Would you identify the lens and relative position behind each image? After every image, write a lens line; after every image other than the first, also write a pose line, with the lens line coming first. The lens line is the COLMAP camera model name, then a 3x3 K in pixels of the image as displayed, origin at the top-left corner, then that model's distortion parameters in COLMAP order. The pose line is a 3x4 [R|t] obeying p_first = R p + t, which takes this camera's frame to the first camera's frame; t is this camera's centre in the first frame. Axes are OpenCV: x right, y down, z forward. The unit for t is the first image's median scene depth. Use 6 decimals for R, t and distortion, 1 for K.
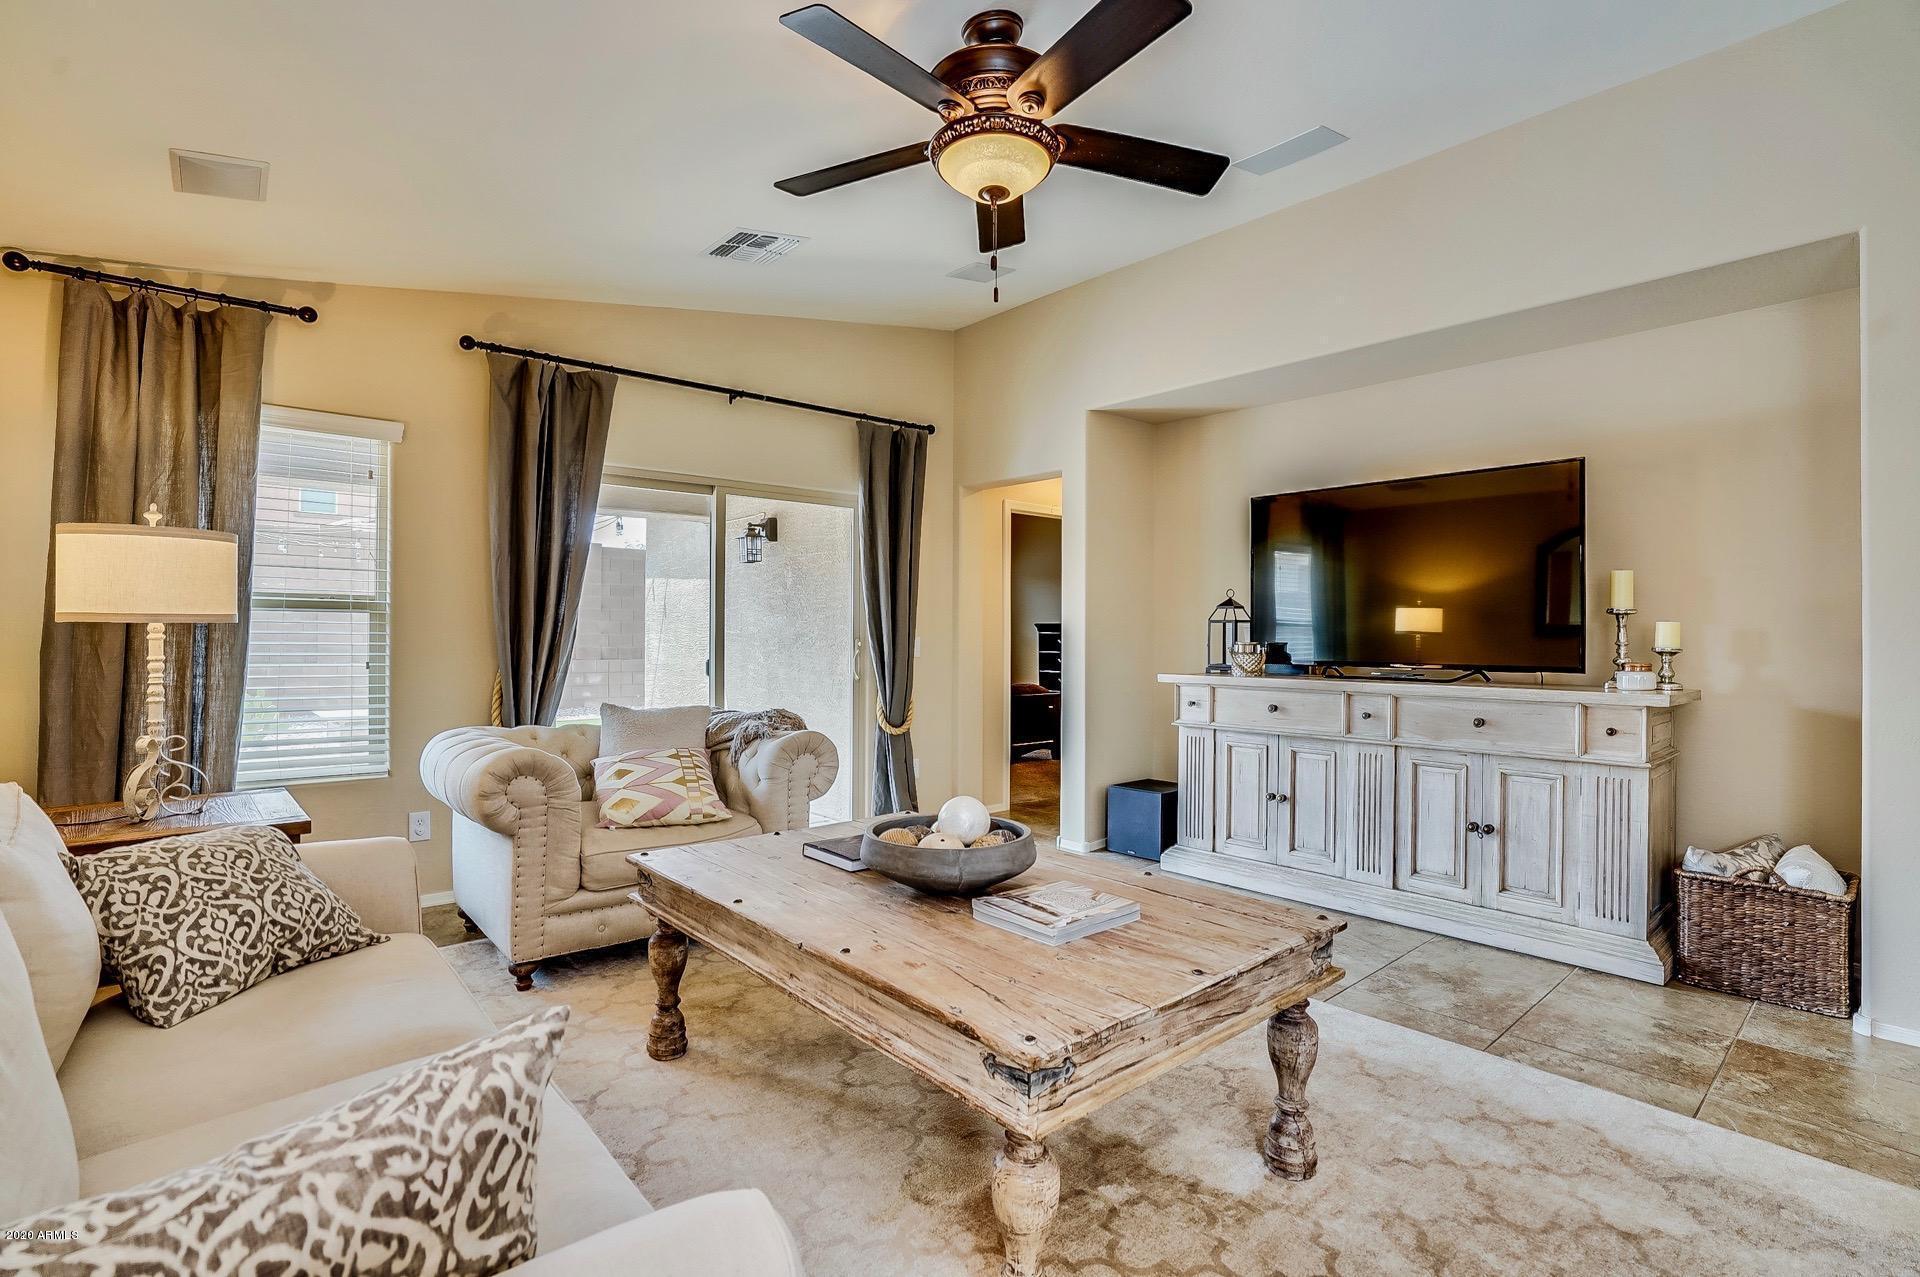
lens RADIAL K [[876.1, 0, 955.6], [0, 876.1, 632.7], [0, 0, 1]] dist [-0.058370, 0.021279]
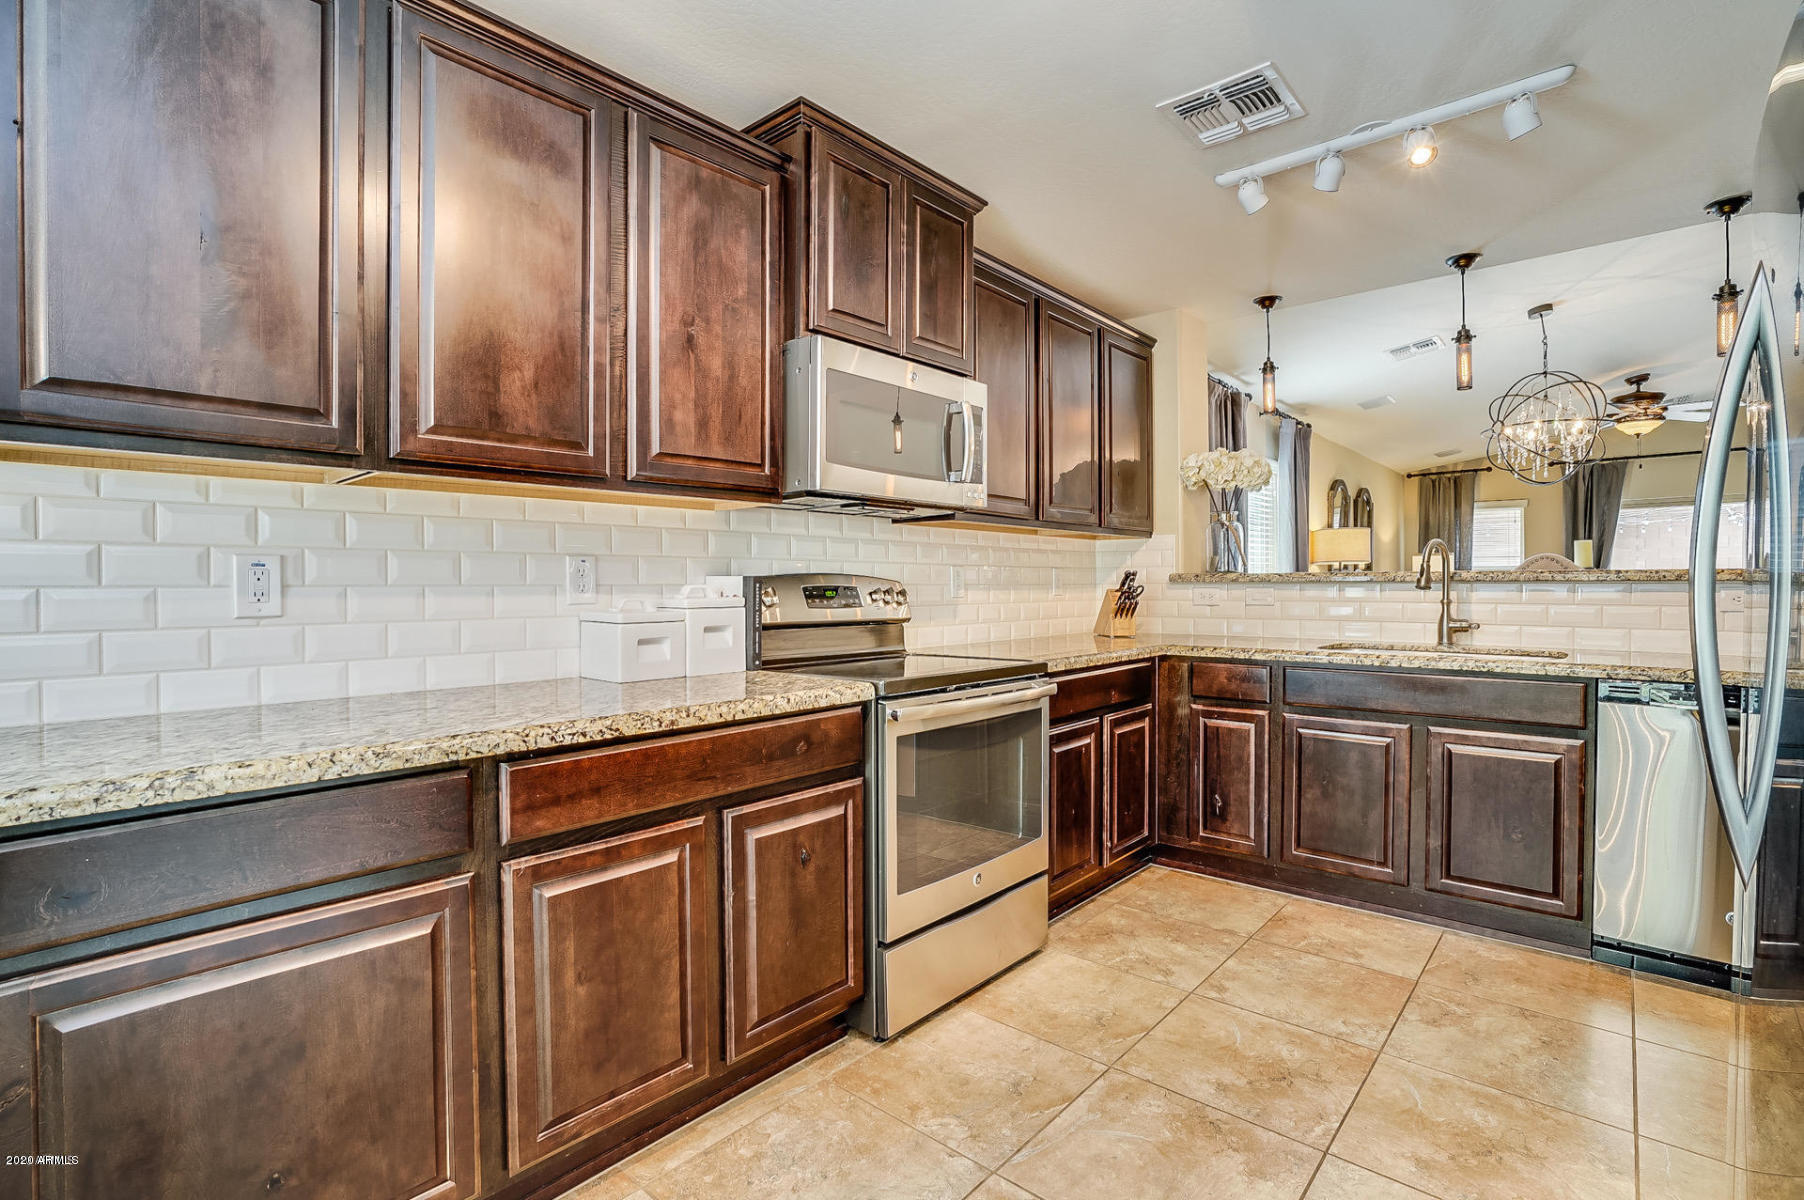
lens RADIAL K [[834.4, 0, 887.7], [0, 834.4, 595.3], [0, 0, 1]] dist [-0.062509, 0.023249]
pose [[0.132721, 0.007800, -0.991123, 1.582567], [0.011014, 0.999896, 0.009344, 0.001652], [0.991092, -0.012156, 0.132621, -1.298595]]
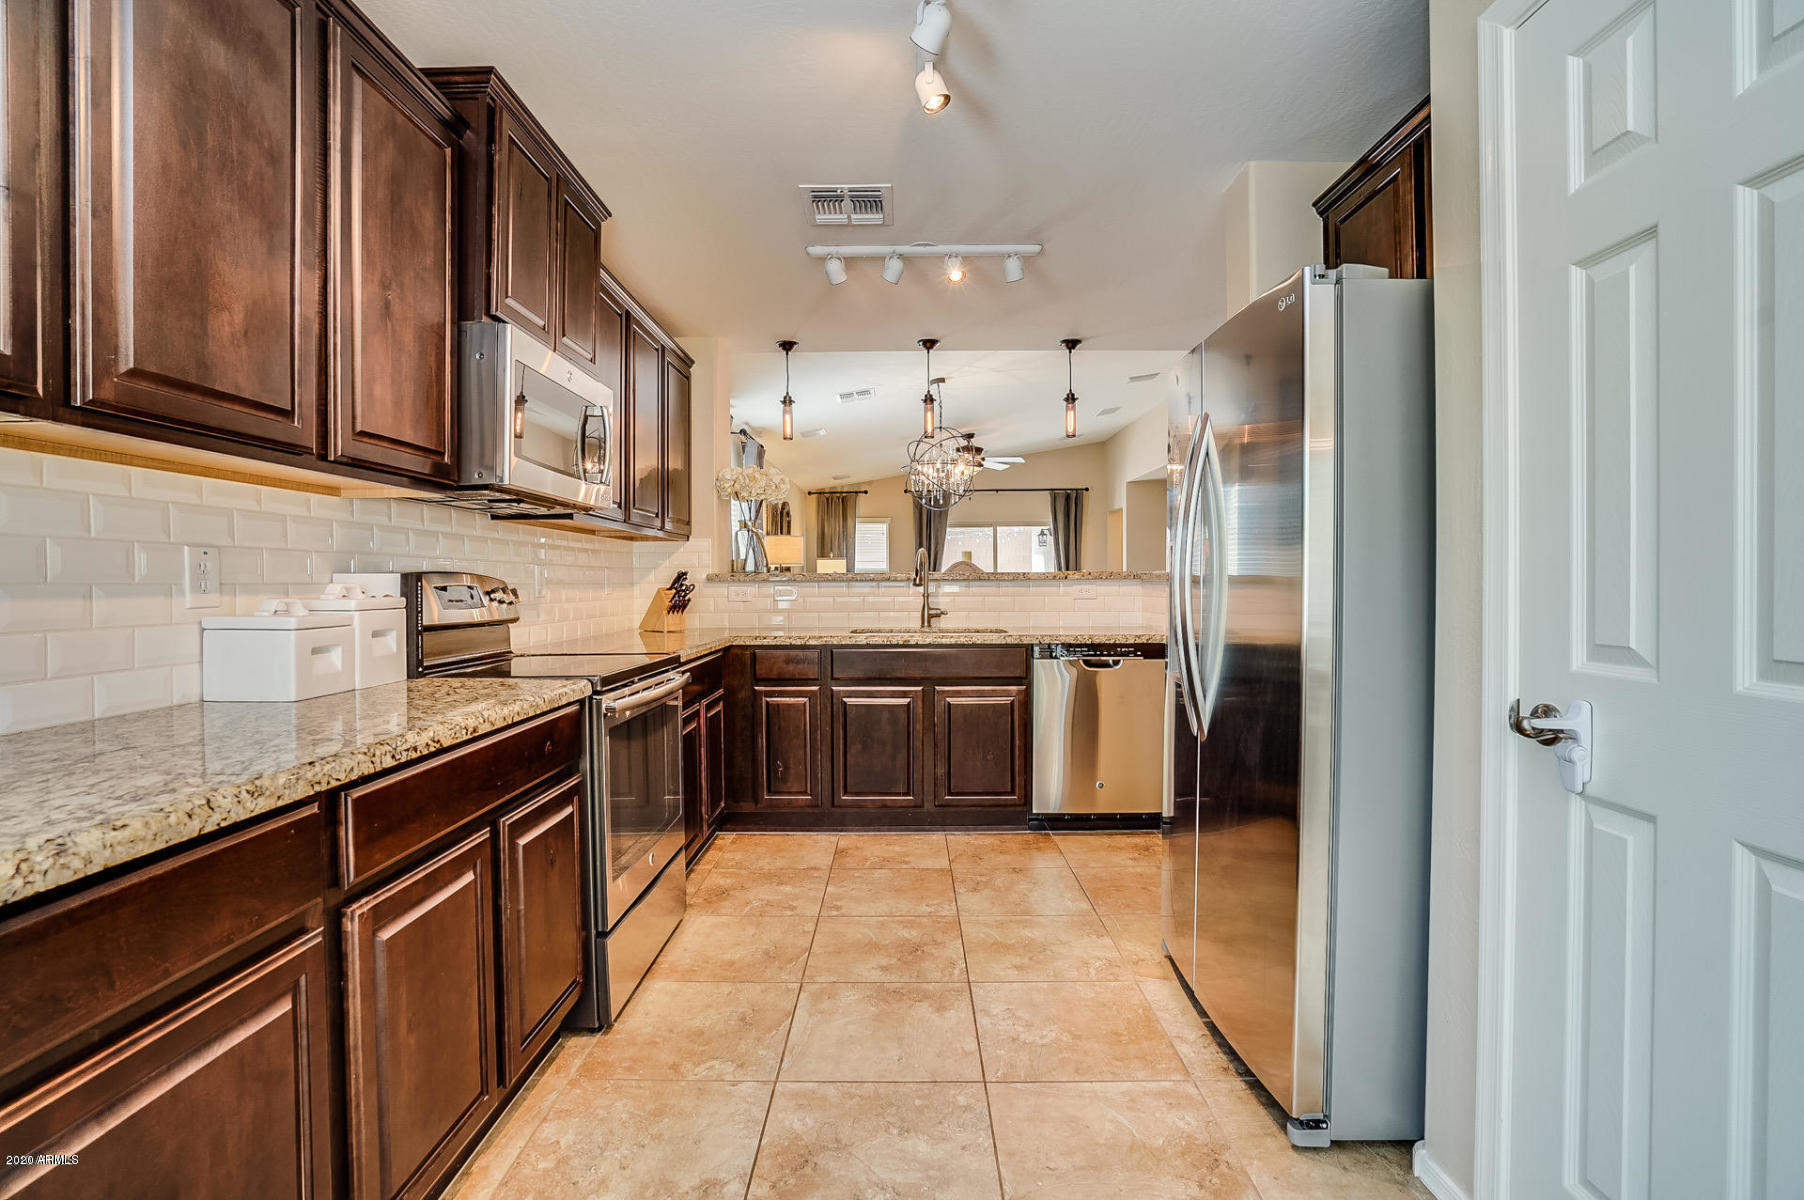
lens RADIAL K [[834.4, 0, 887.7], [0, 834.4, 595.3], [0, 0, 1]] dist [-0.062509, 0.023249]
pose [[0.750332, 0.001522, -0.661059, 1.555007], [0.013751, 0.999745, 0.017910, 0.001033], [0.660918, -0.022529, 0.750120, -1.515889]]
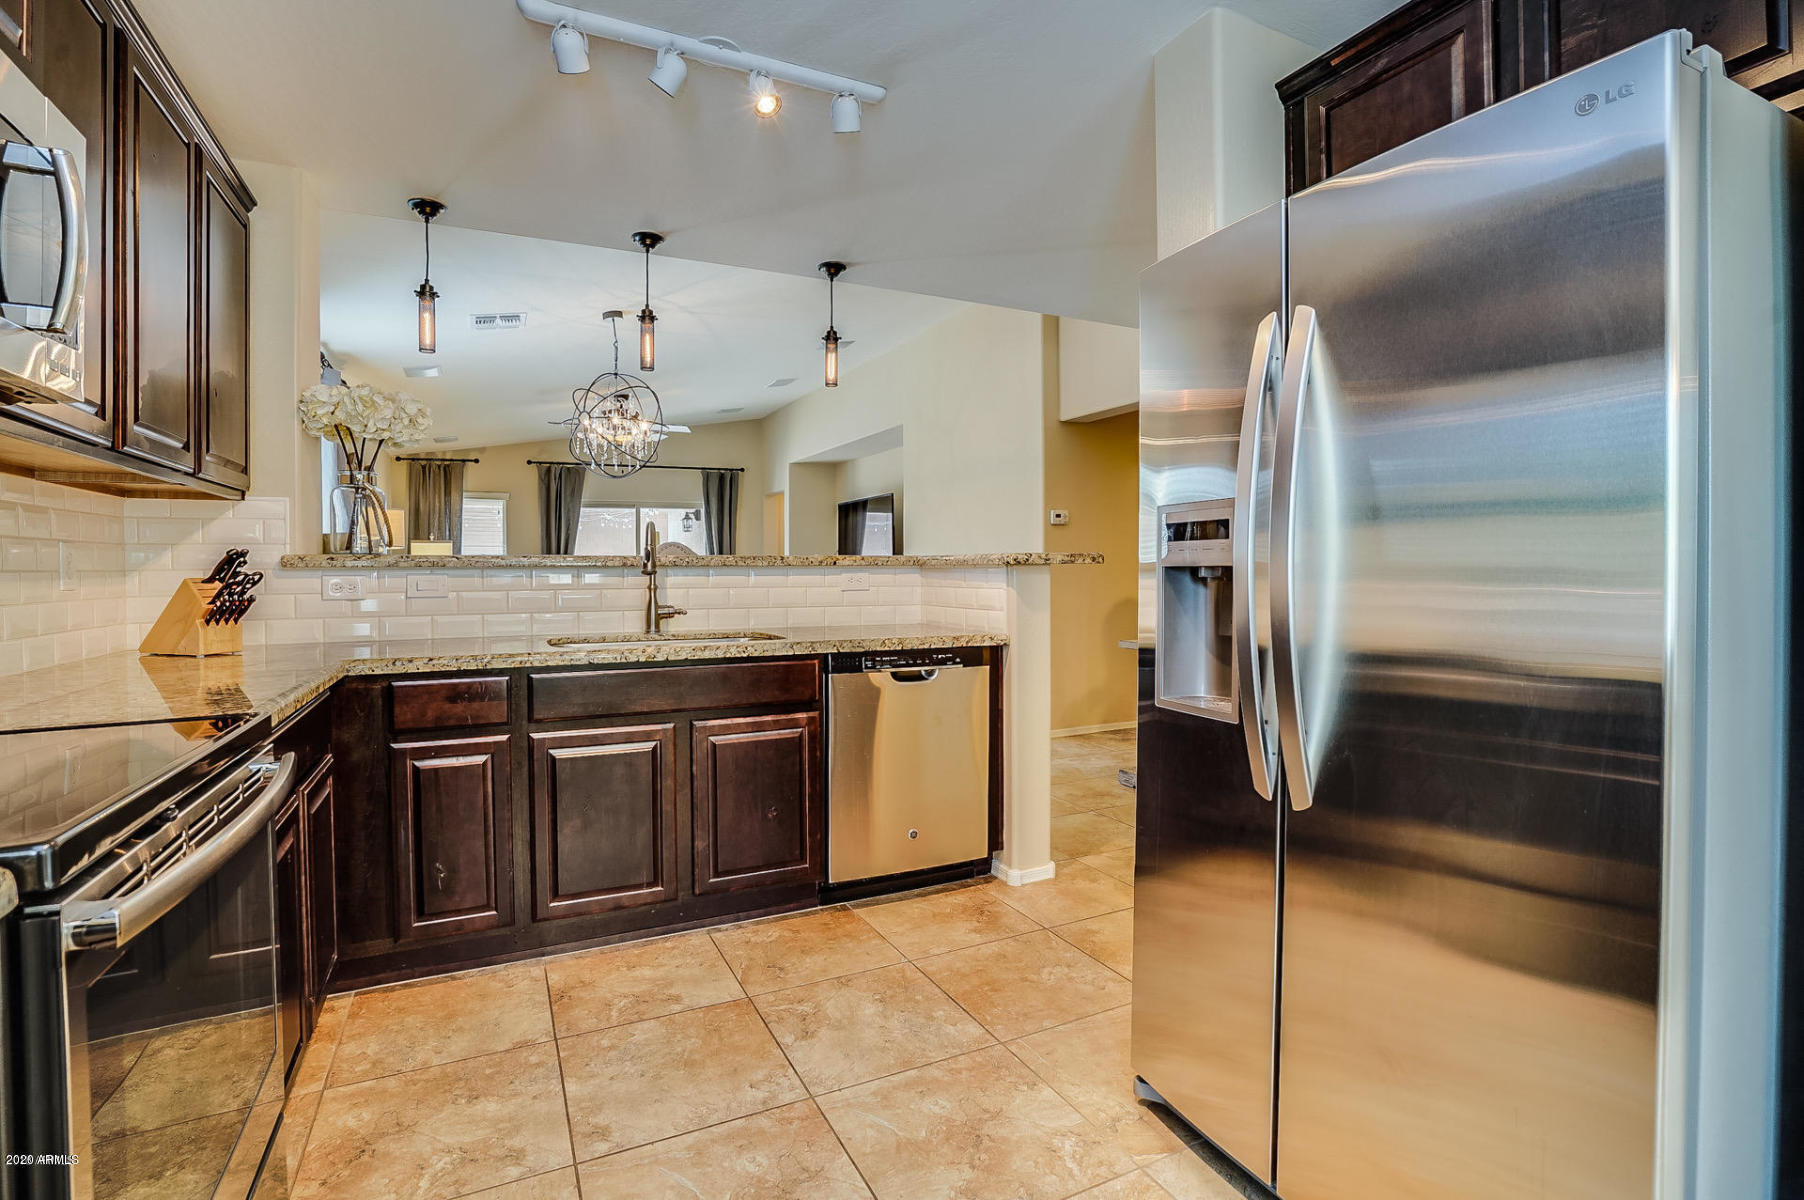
lens RADIAL K [[843.4, 0, 896.2], [0, 843.4, 578.3], [0, 0, 1]] dist [-0.059550, 0.025221]
pose [[0.969362, -0.007005, -0.245538, 1.271190], [0.011247, 0.999811, 0.015877, 0.002717], [0.245380, -0.018152, 0.969257, -1.356834]]
